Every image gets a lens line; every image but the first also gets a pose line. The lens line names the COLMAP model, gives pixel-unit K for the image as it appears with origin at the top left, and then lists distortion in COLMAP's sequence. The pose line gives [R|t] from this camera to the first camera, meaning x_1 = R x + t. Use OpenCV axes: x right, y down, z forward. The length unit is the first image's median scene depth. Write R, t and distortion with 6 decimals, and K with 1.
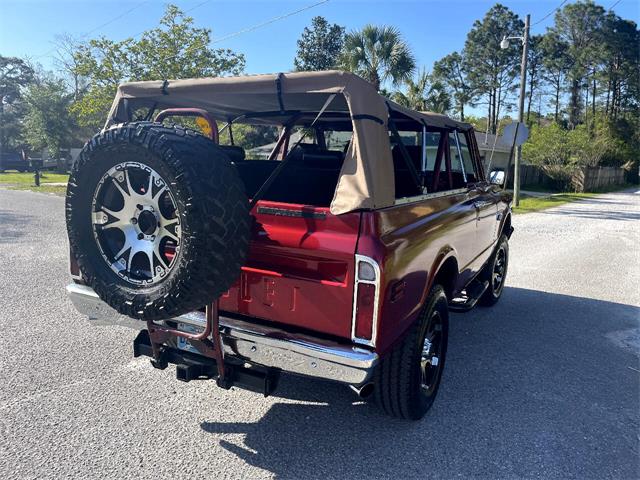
lens RADIAL K [[482.6, 0, 324.1], [0, 482.6, 236.5], [0, 0, 1]] dist [0.081051, -0.114110]
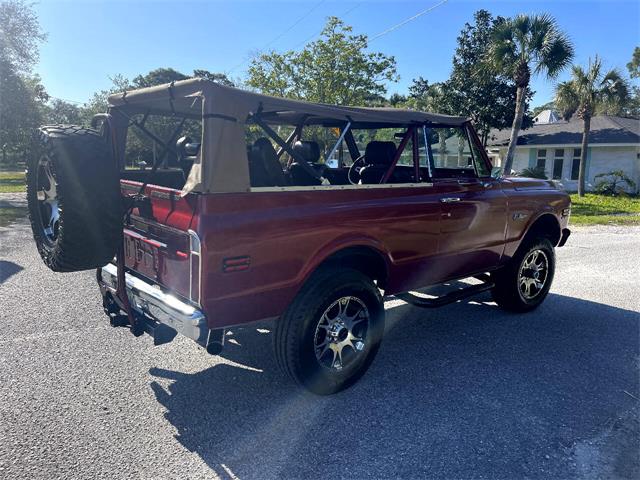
lens RADIAL K [[482.6, 0, 324.1], [0, 482.6, 236.5], [0, 0, 1]] dist [0.081051, -0.114110]
pose [[0.936593, 0.051662, -0.346589, 0.432889], [-0.052702, 0.998590, 0.006429, 0.015115], [0.346432, 0.012244, 0.937995, -0.009031]]
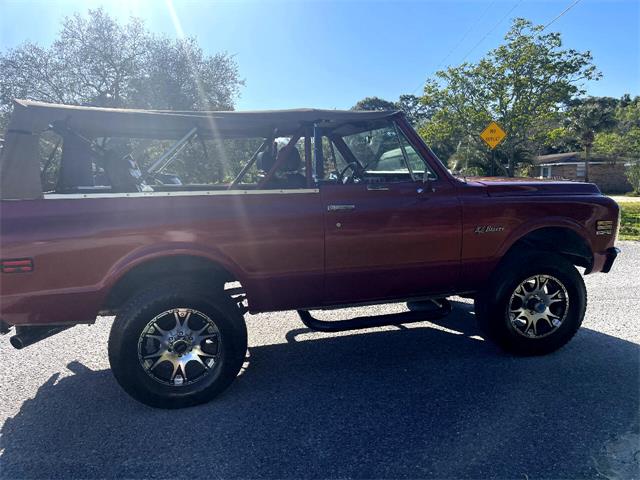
lens RADIAL K [[482.7, 0, 315.0], [0, 482.7, 240.8], [0, 0, 1]] dist [0.085468, -0.117372]
pose [[0.687088, 0.049599, -0.724879, 0.919280], [-0.072666, 0.997356, -0.000635, -0.004765], [0.722931, 0.053110, 0.688876, 0.394629]]
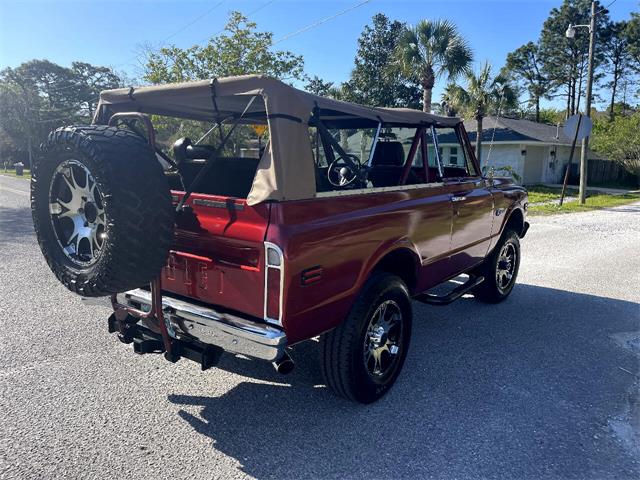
lens RADIAL K [[482.6, 0, 324.1], [0, 482.6, 236.5], [0, 0, 1]] dist [0.081051, -0.114110]
pose [[0.989538, 0.009041, -0.143991, 0.193799], [-0.008615, 0.999956, 0.003581, 0.011069], [0.144017, -0.002303, 0.989573, -0.037219]]
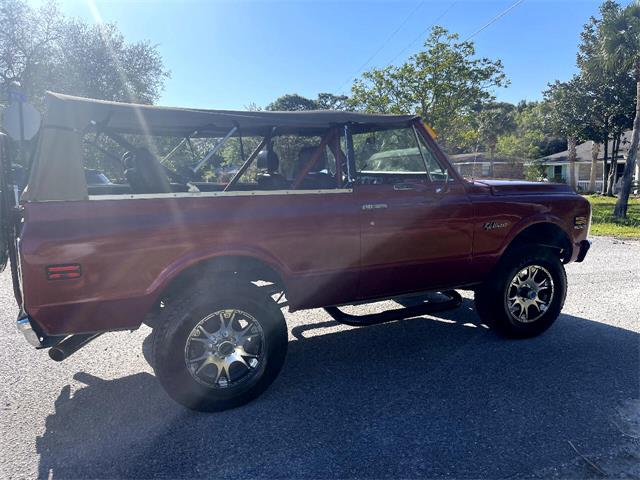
lens RADIAL K [[483.3, 0, 324.9], [0, 483.3, 240.4], [0, 0, 1]] dist [0.071401, -0.099661]
pose [[0.812580, 0.040204, -0.581462, 0.776406], [-0.053747, 0.998536, -0.006068, 0.005312], [0.580367, 0.036183, 0.813551, 0.234299]]
